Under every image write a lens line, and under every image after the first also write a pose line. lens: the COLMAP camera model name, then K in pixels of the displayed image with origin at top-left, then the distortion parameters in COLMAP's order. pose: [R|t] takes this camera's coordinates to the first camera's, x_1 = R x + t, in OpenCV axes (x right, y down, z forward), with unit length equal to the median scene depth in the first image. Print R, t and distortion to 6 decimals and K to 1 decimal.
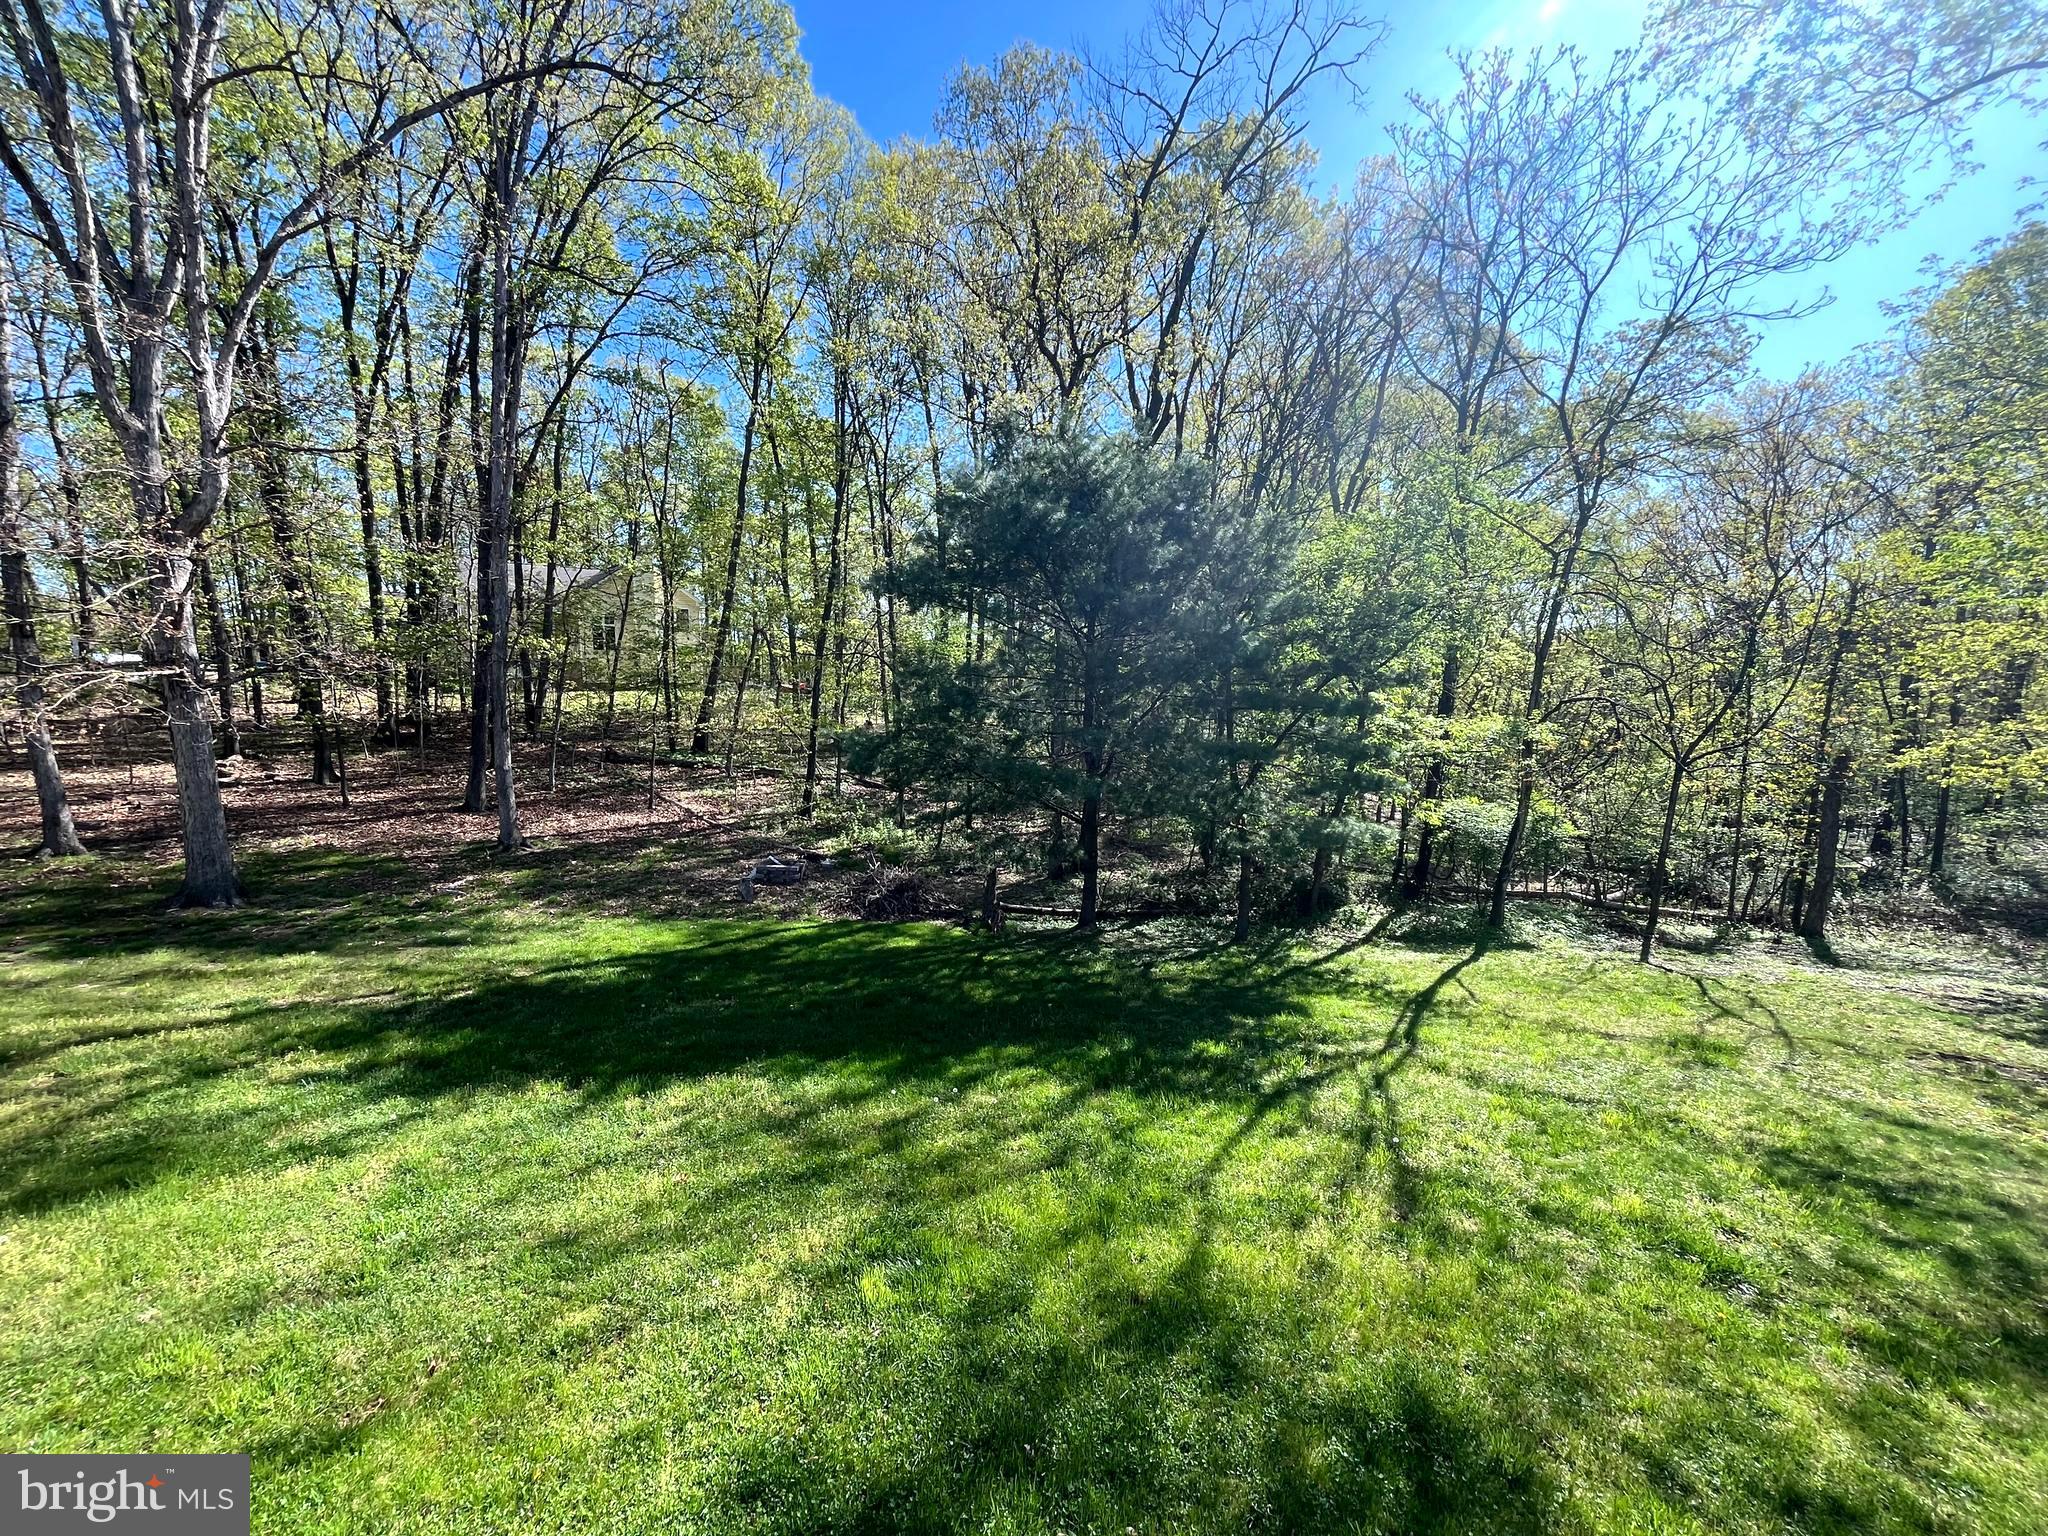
lens RADIAL K [[828.5, 0, 1016.0], [0, 828.5, 773.0], [0, 0, 1]] dist [-0.002924, -0.000104]
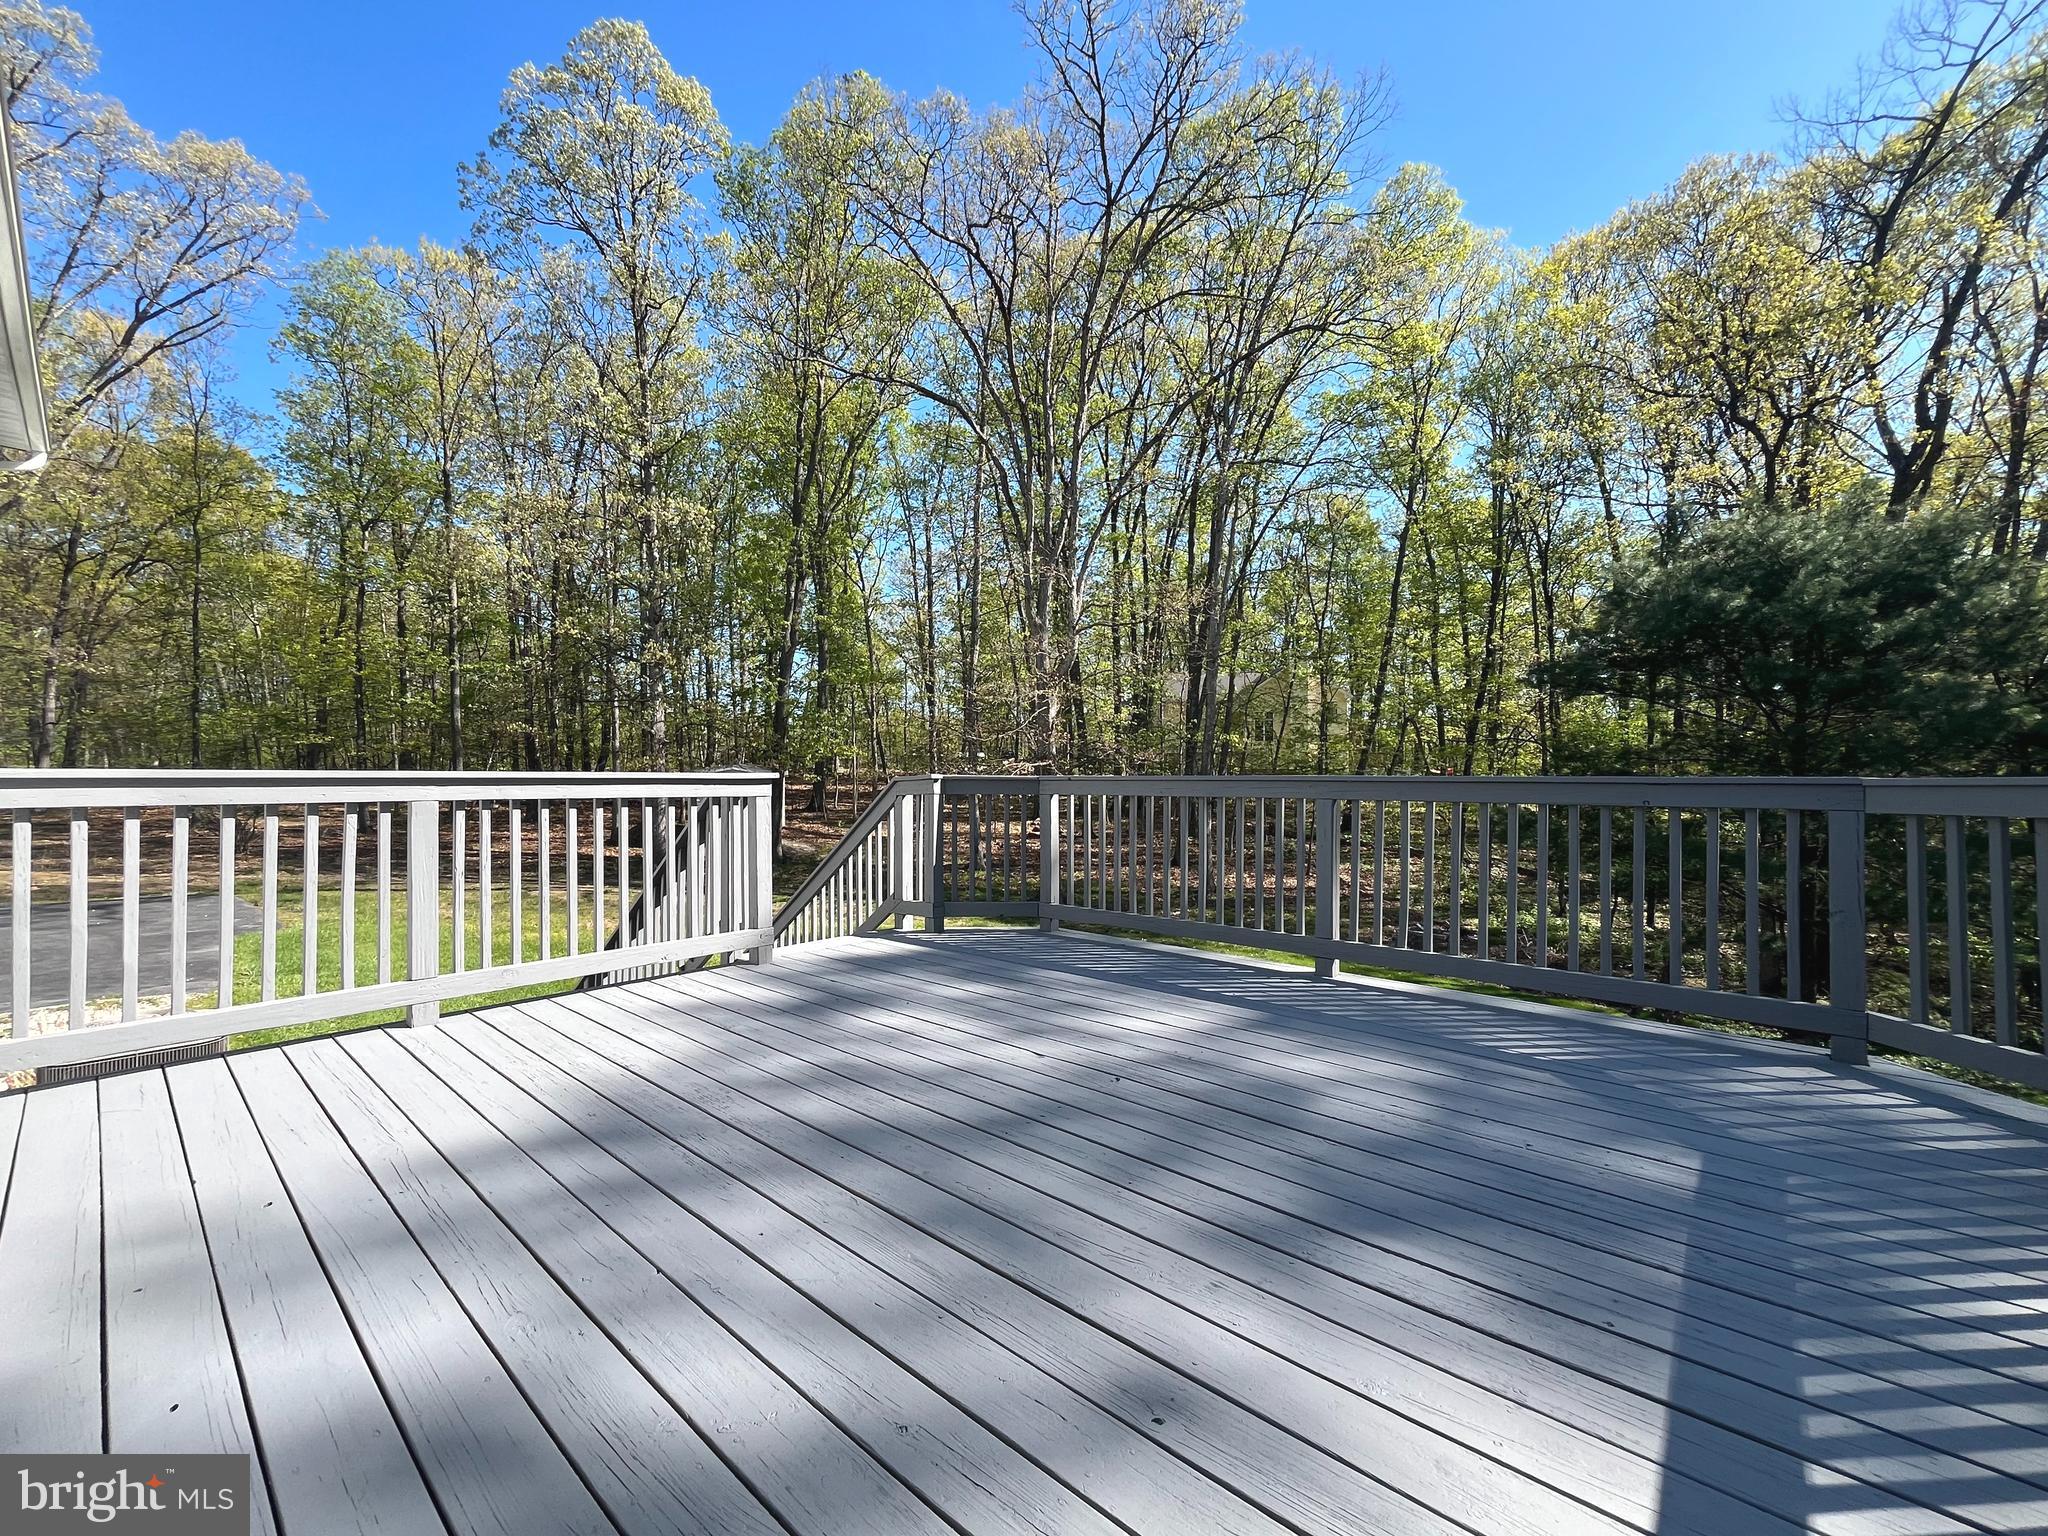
lens RADIAL K [[828.5, 0, 1016.0], [0, 828.5, 773.0], [0, 0, 1]] dist [-0.002924, -0.000104]
pose [[0.743963, -0.003969, -0.668209, 0.029504], [-0.065312, 0.994762, -0.078625, 0.015283], [0.665021, 0.102137, 0.739807, -0.134369]]
